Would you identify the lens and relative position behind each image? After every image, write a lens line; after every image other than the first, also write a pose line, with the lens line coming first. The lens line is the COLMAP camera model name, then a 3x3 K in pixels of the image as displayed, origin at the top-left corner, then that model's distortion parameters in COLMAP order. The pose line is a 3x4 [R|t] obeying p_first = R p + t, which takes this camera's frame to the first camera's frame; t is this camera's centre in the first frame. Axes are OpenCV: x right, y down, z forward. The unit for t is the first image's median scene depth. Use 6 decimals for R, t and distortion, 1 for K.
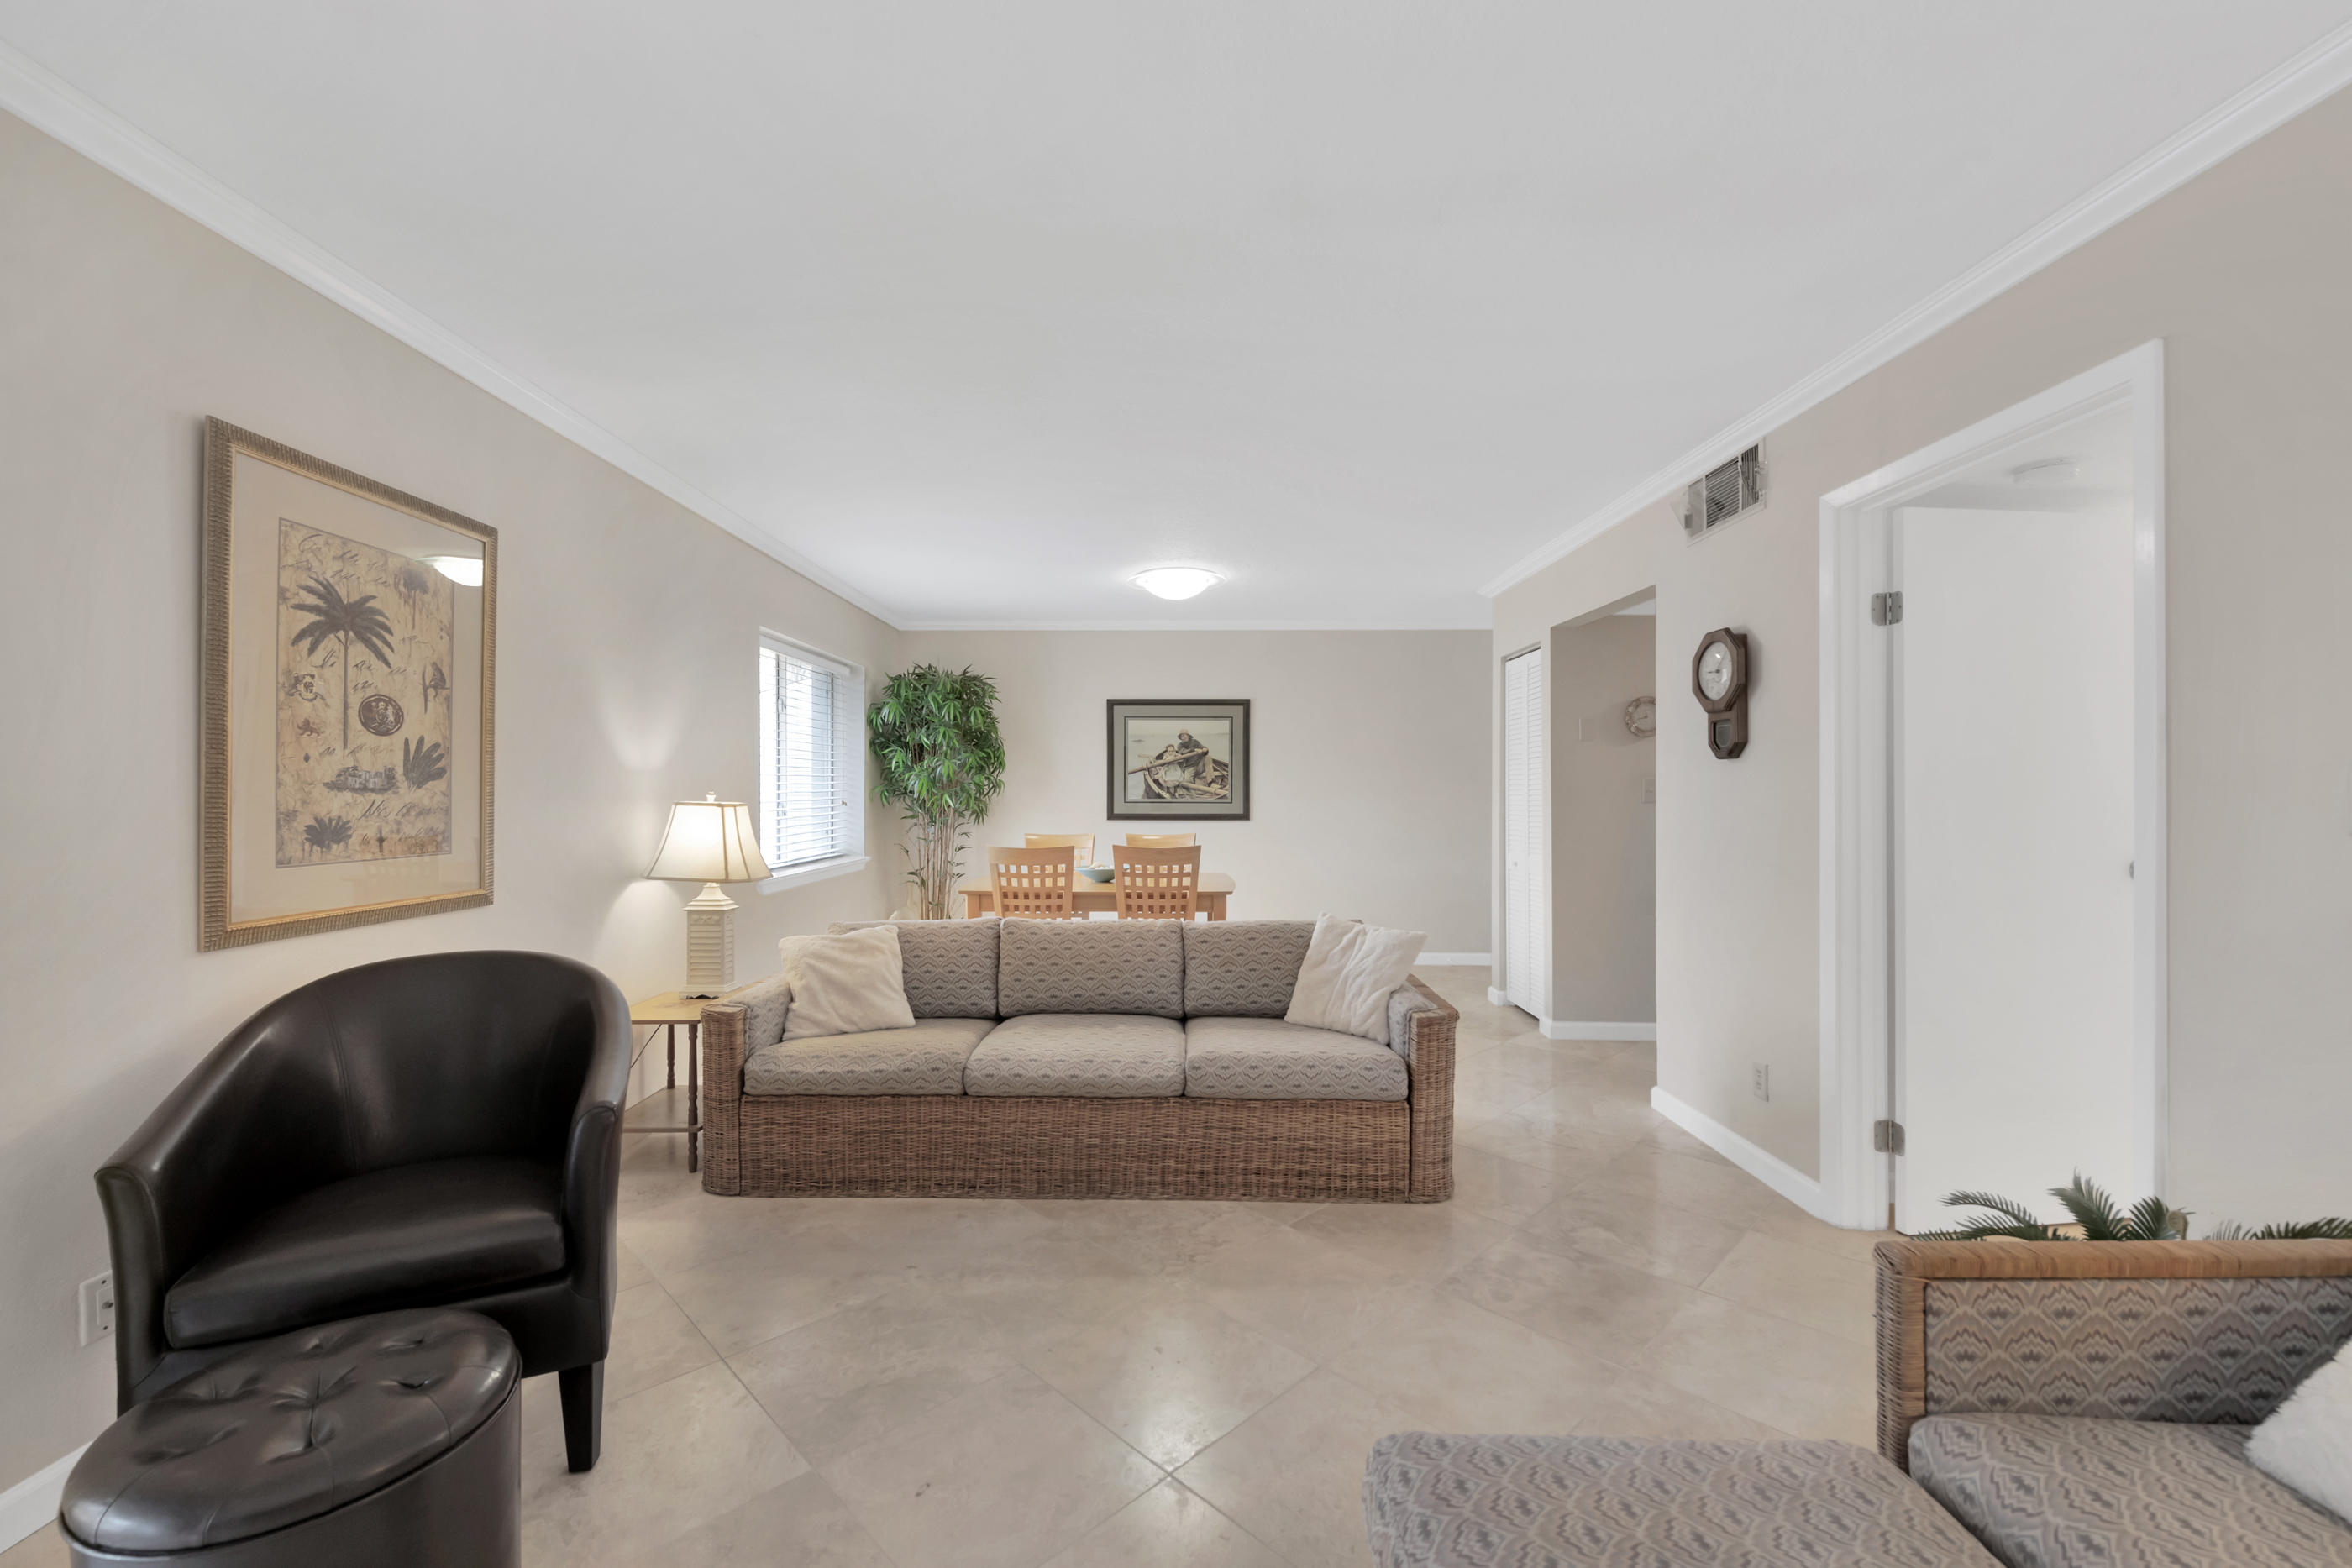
lens RADIAL K [[976.9, 0, 1054.1], [0, 976.9, 807.9], [0, 0, 1]] dist [0.000797, -0.004140]
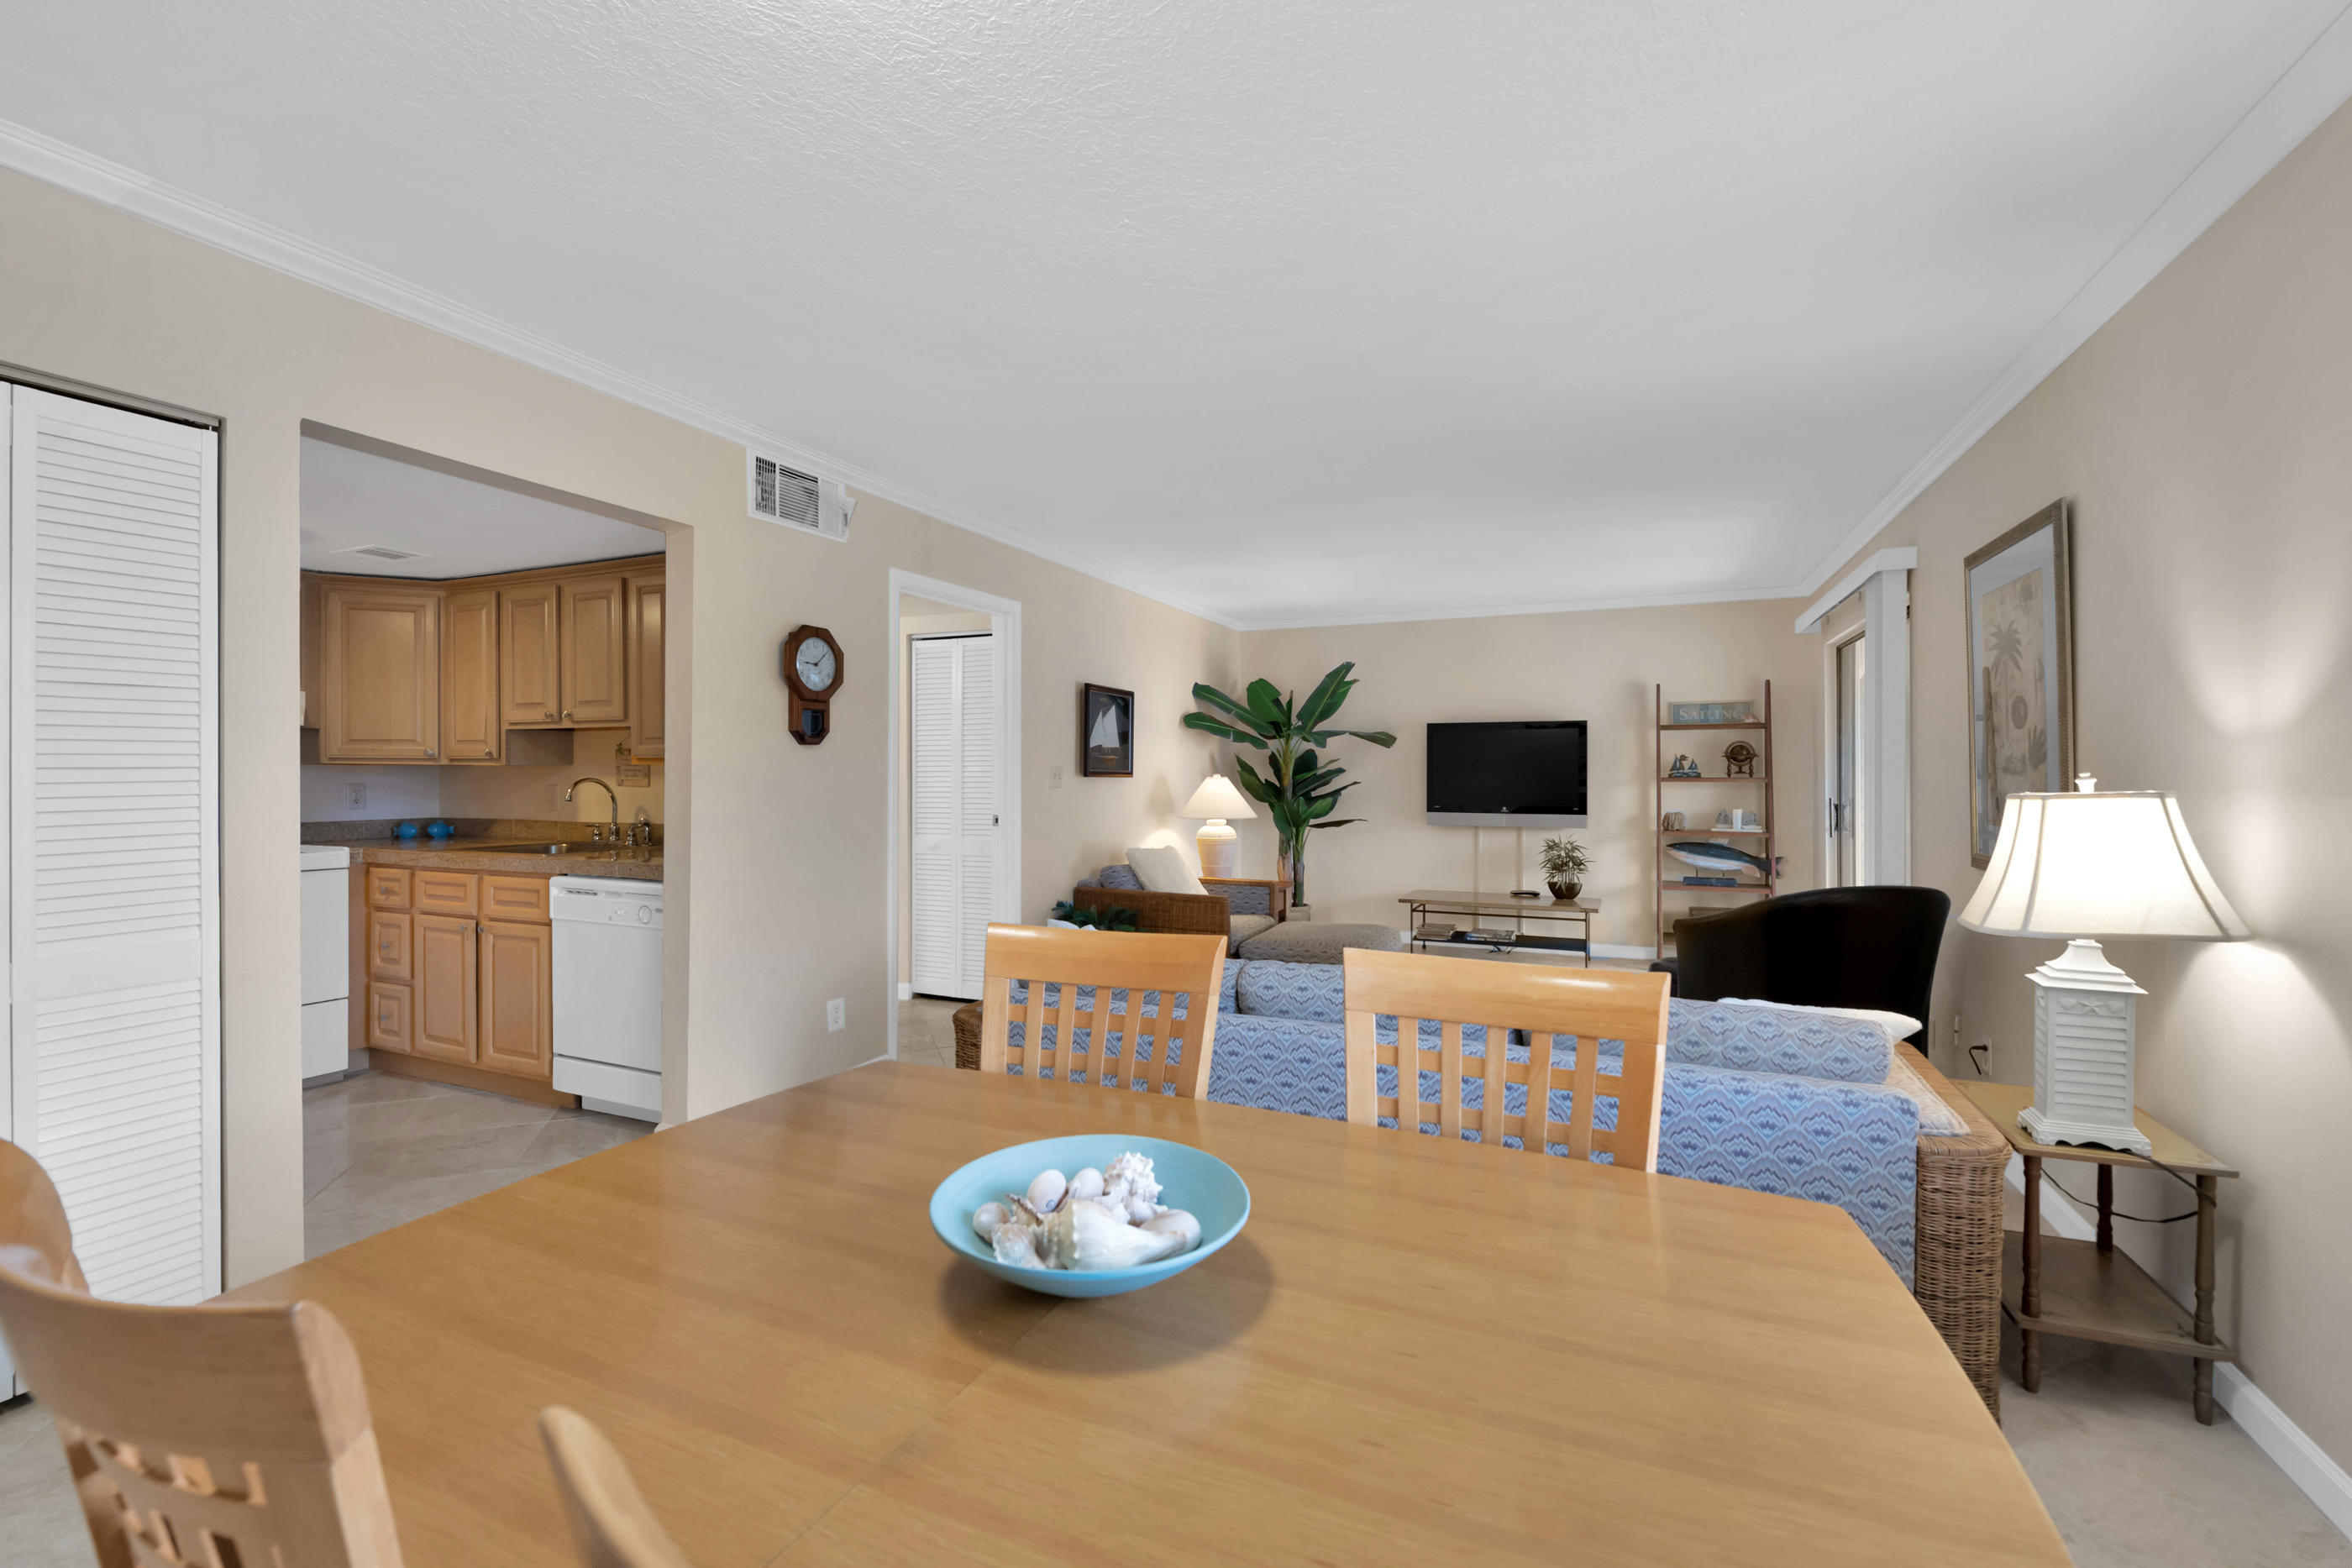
lens RADIAL K [[927.2, 0, 1122.9], [0, 927.2, 776.0], [0, 0, 1]] dist [0.001755, -0.000026]
pose [[-0.920536, -0.005405, 0.390620, -0.072798], [0.002417, 0.999806, 0.019529, -0.030161], [-0.390650, 0.018922, -0.920345, 1.875262]]
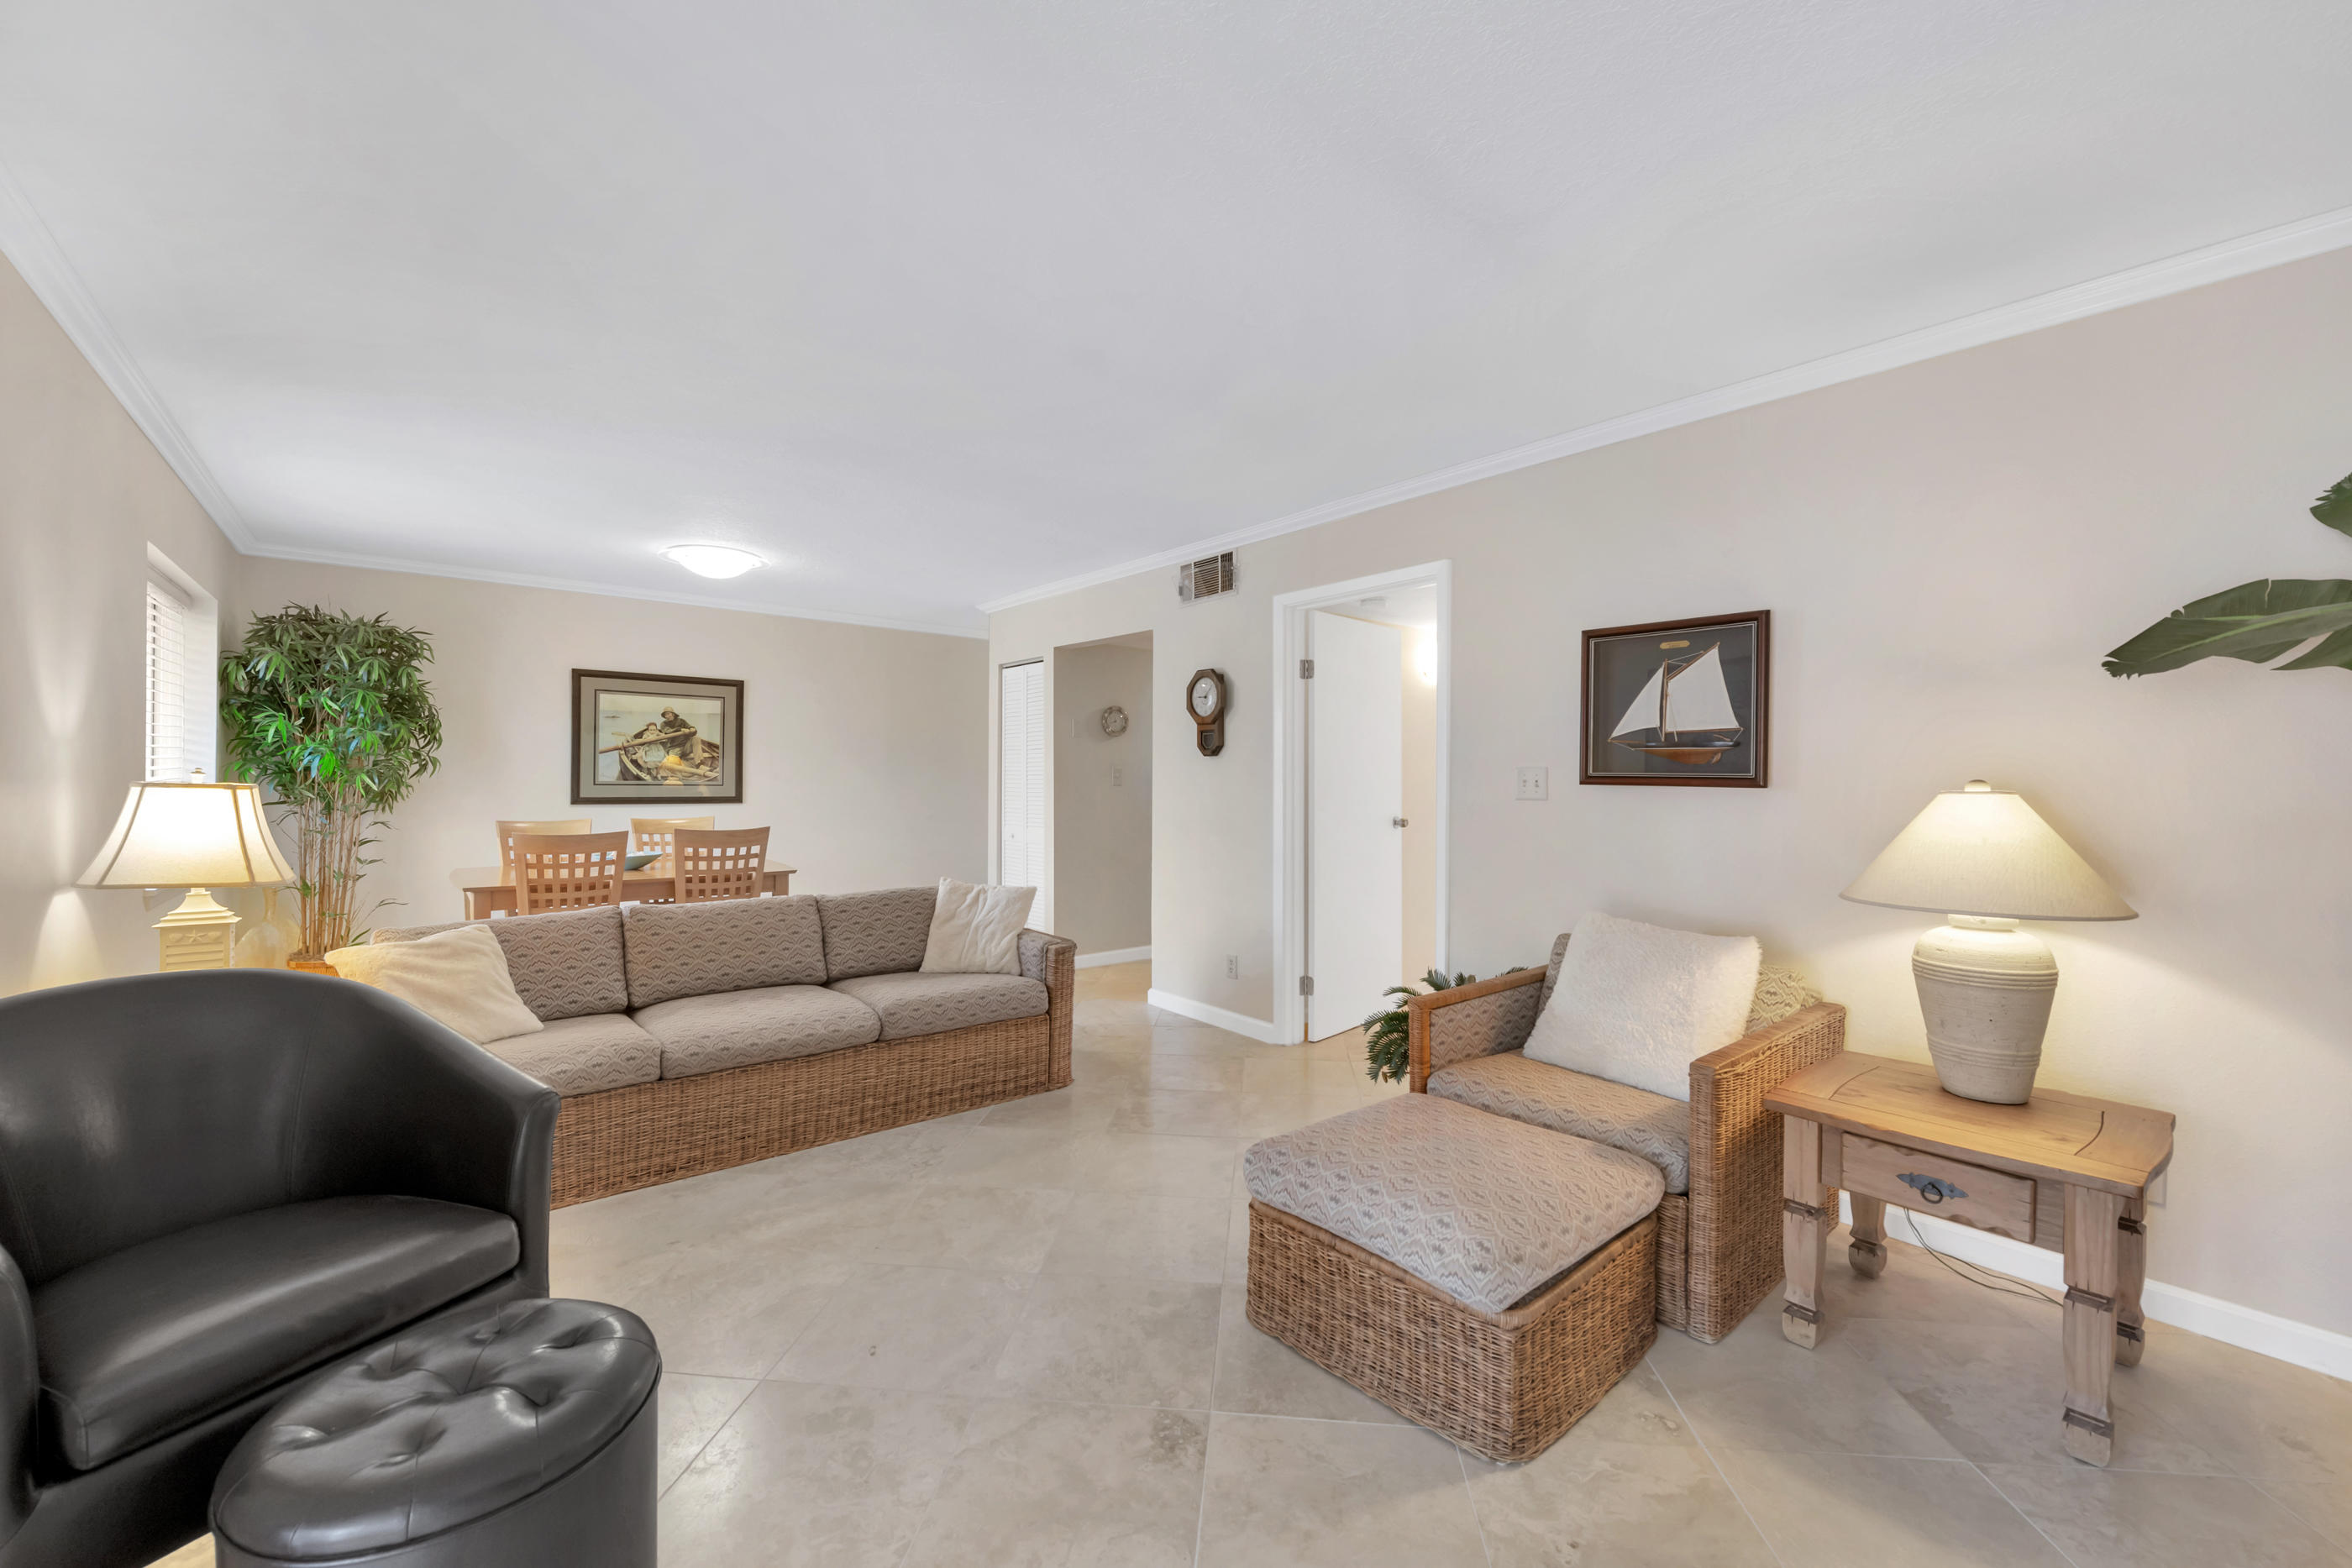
lens RADIAL K [[990.7, 0, 1165.8], [0, 990.7, 793.5], [0, 0, 1]] dist [-0.000798, -0.000850]
pose [[0.746775, -0.004064, 0.665064, -0.376220], [0.002334, 0.999991, 0.003489, 0.001362], [-0.665072, -0.001053, 0.746778, -0.089053]]
